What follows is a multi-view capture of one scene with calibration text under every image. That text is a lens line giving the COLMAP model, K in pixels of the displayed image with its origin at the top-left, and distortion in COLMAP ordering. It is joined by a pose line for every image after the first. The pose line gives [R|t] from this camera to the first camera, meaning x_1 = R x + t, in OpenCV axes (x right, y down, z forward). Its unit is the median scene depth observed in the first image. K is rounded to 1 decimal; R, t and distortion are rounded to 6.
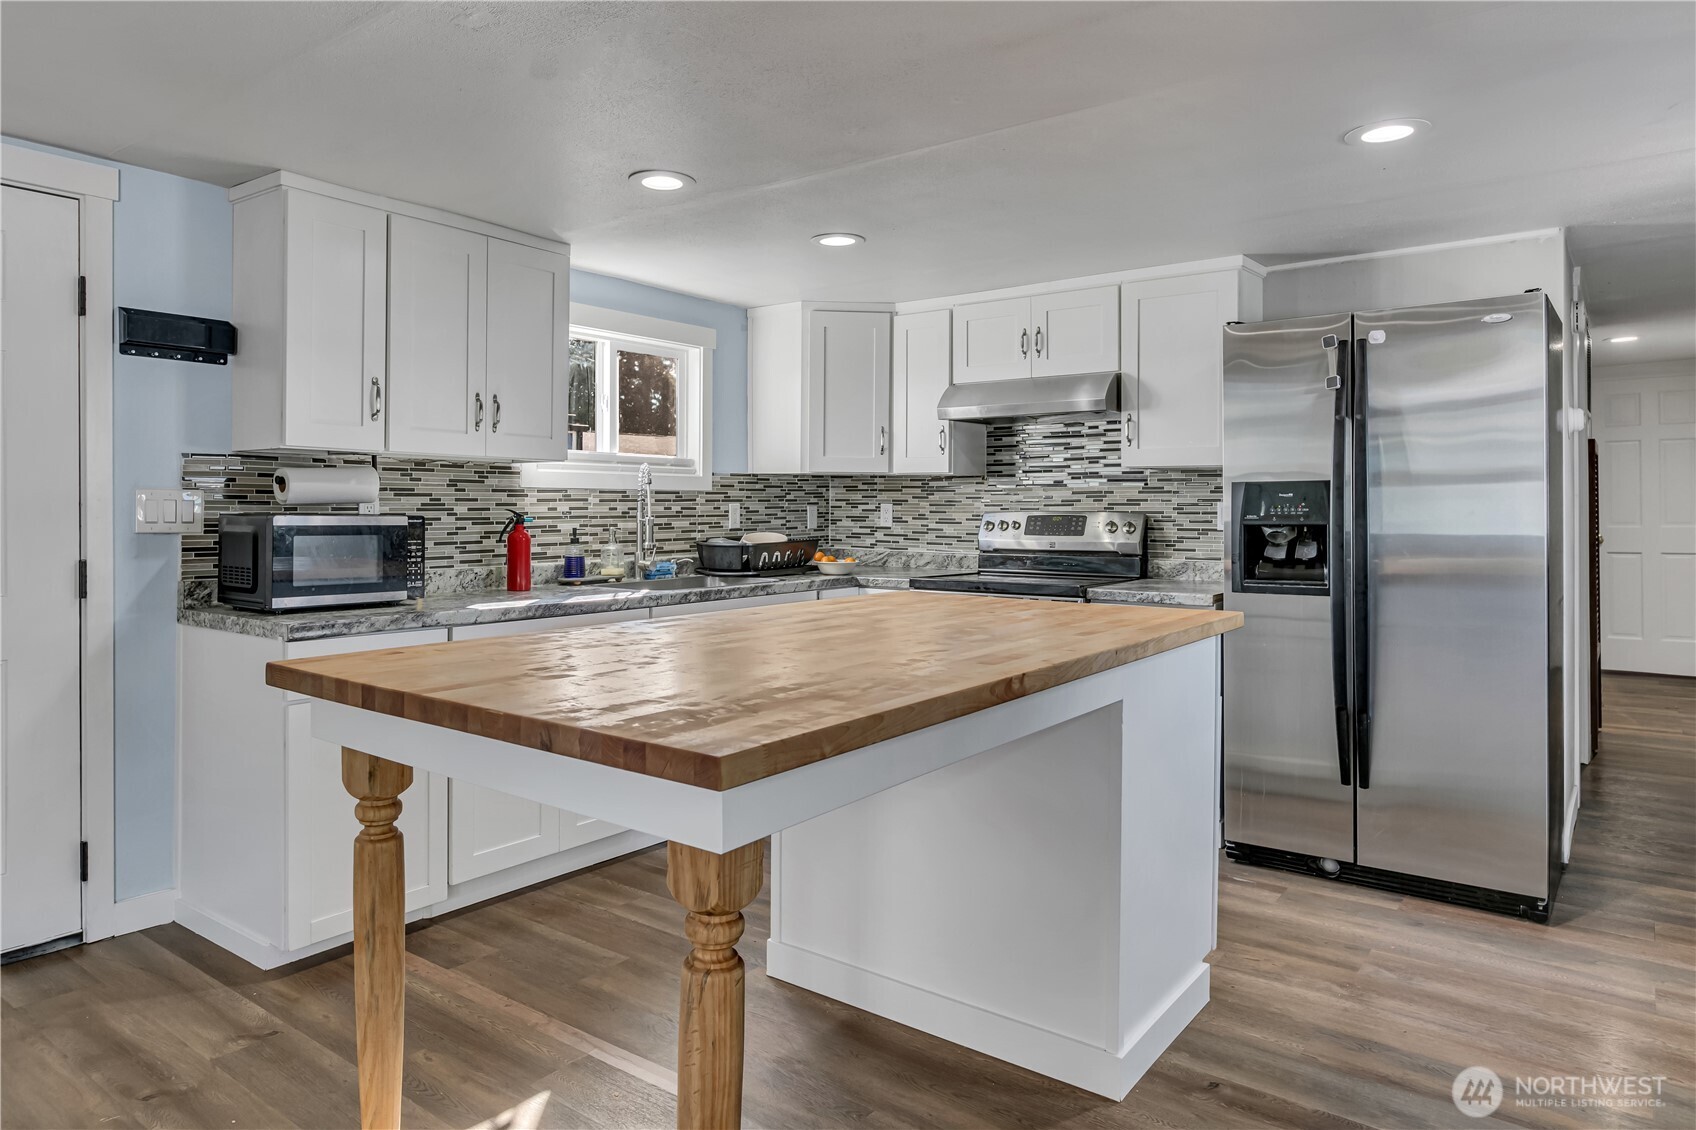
lens RADIAL K [[1055.7, 0, 836.4], [0, 1055.7, 495.1], [0, 0, 1]] dist [-0.015083, 0.005675]
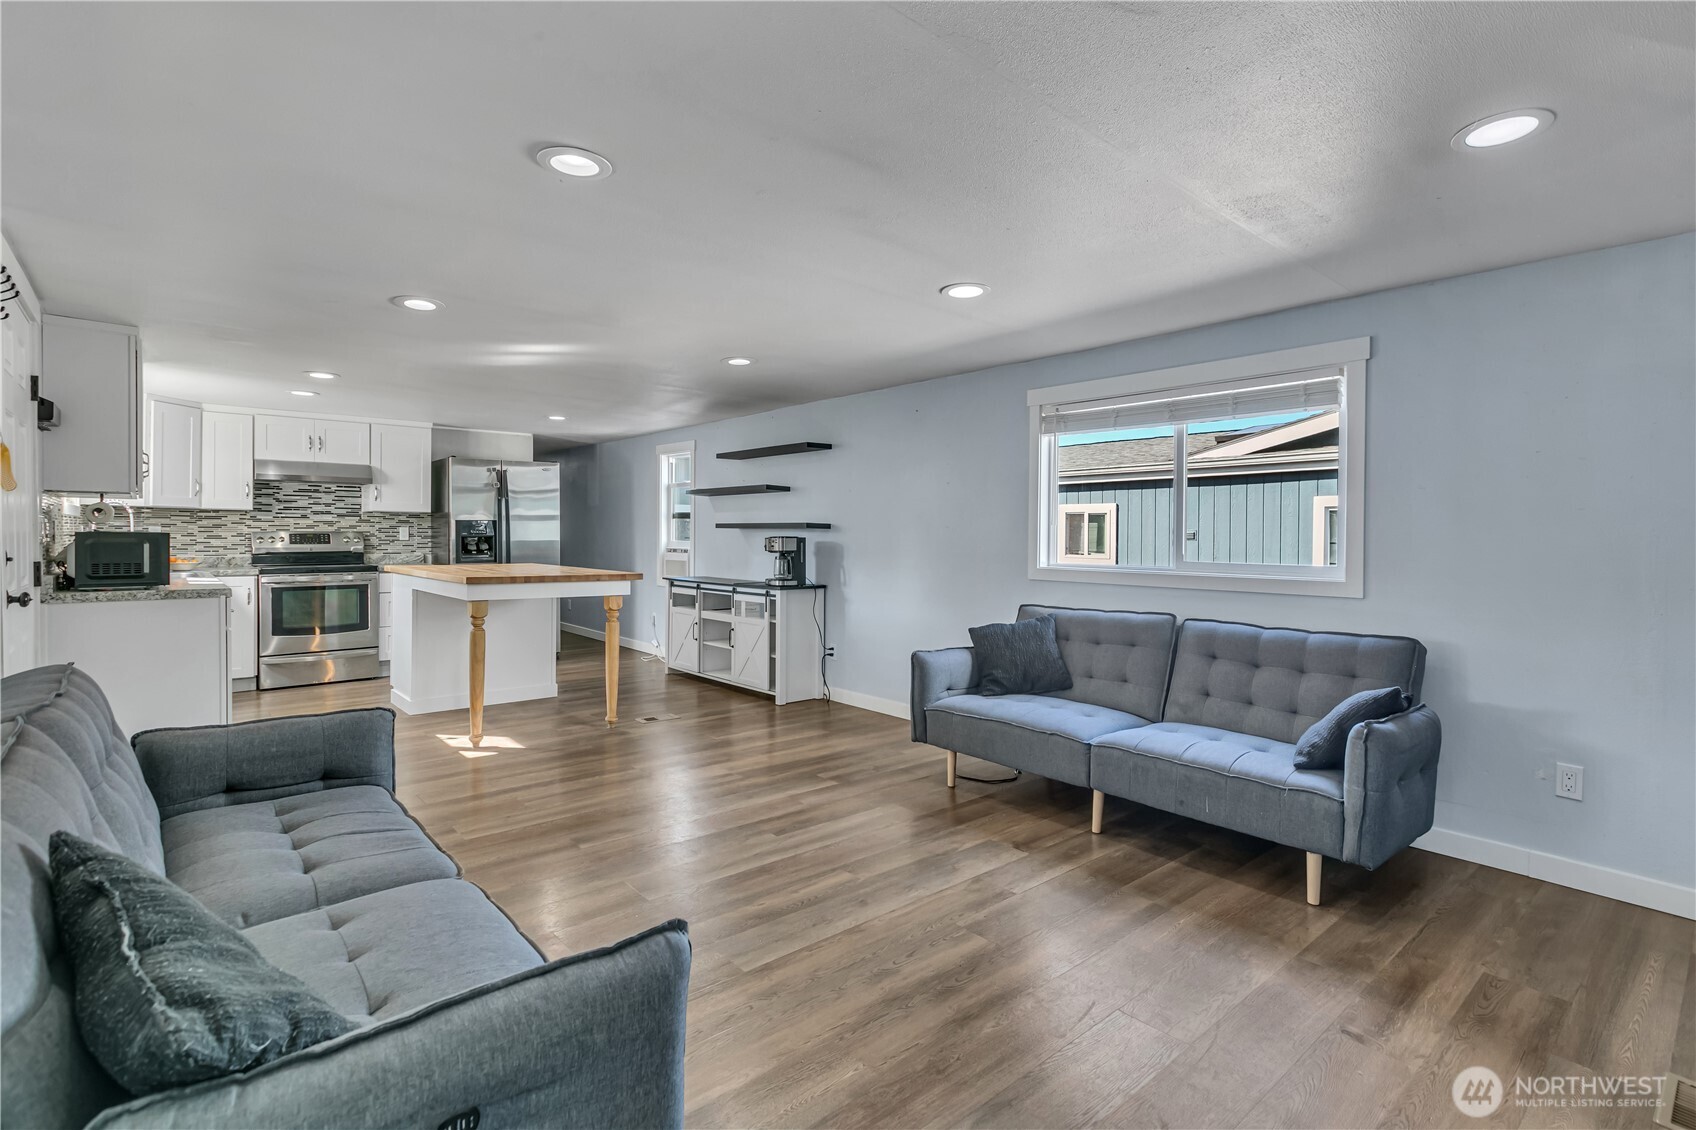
lens RADIAL K [[792.4, 0, 859.4], [0, 792.4, 541.9], [0, 0, 1]] dist [-0.001477, 0.001018]
pose [[0.193037, -0.010850, 0.981131, -1.121114], [-0.015128, 0.999787, 0.014033, -0.000775], [-0.981075, -0.017552, 0.192832, -0.270129]]
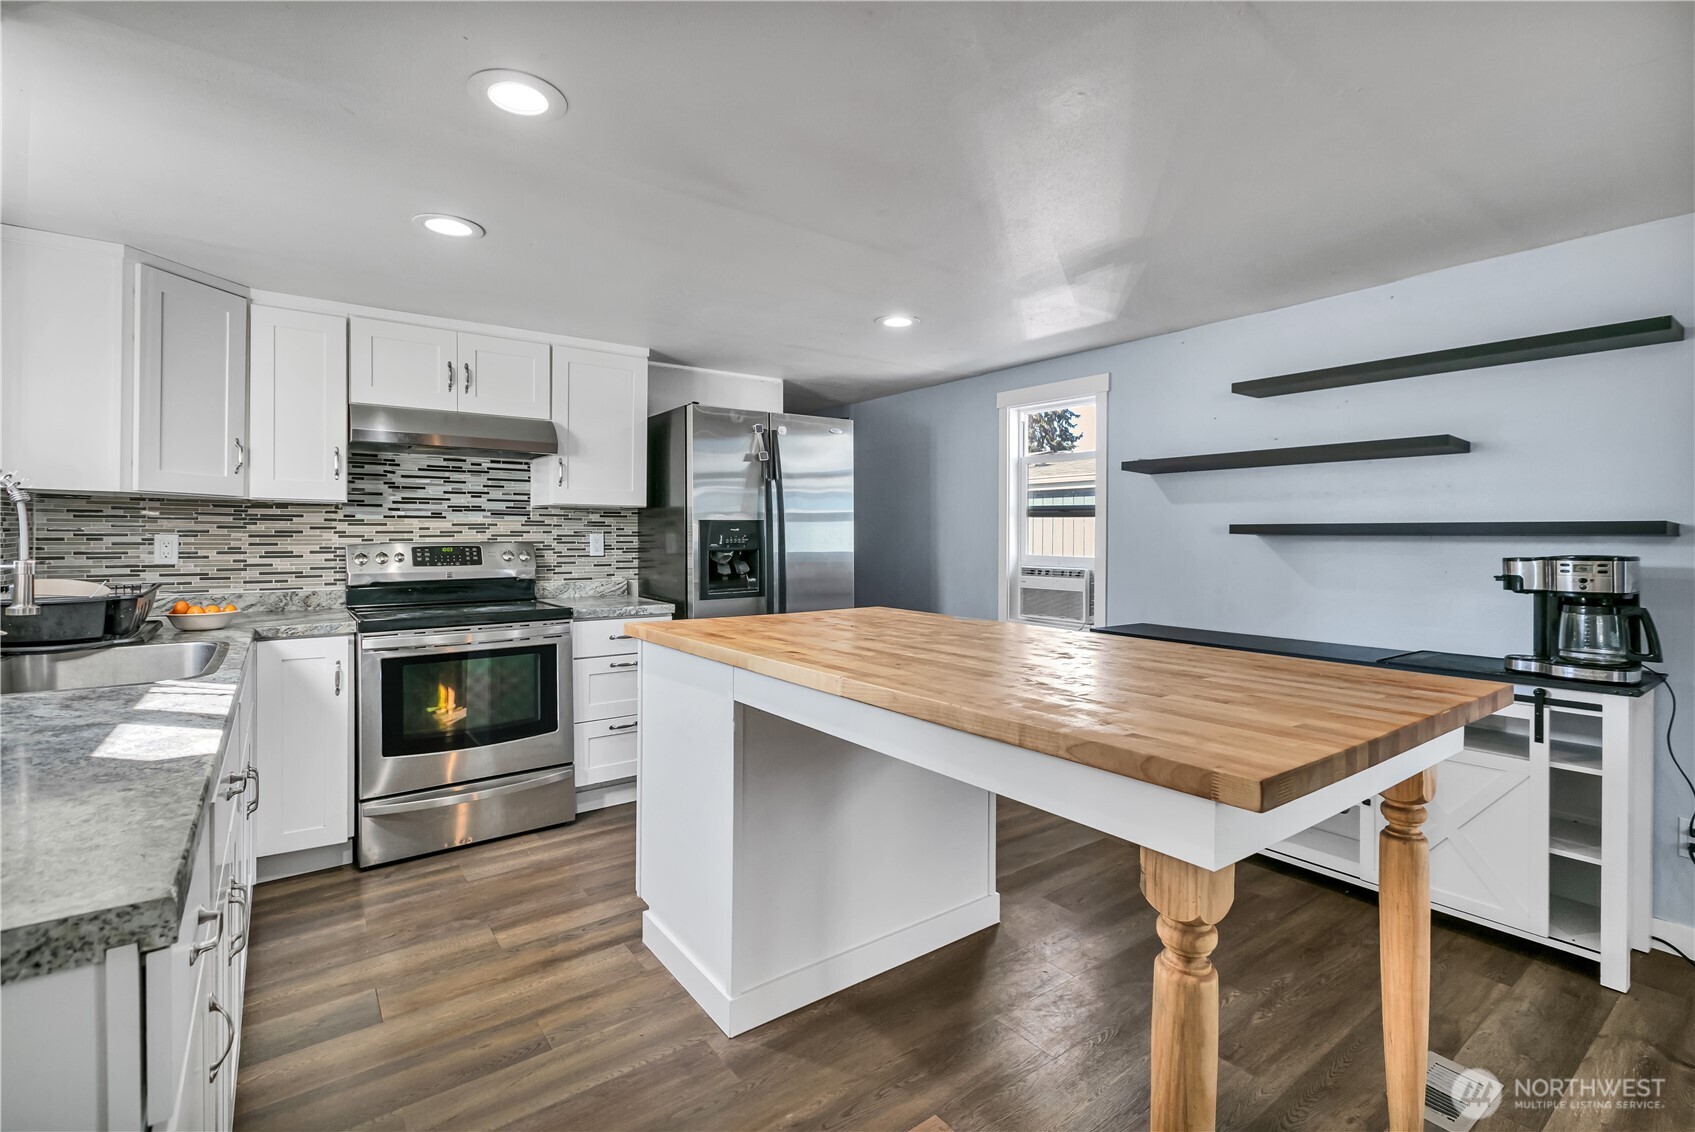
lens RADIAL K [[769.2, 0, 847.8], [0, 769.2, 539.1], [0, 0, 1]] dist [0.000736, 0.001378]
pose [[0.278863, -0.006566, 0.960308, -0.458826], [-0.010901, 0.999891, 0.010002, 0.000384], [-0.960269, -0.013258, 0.278761, 0.465150]]
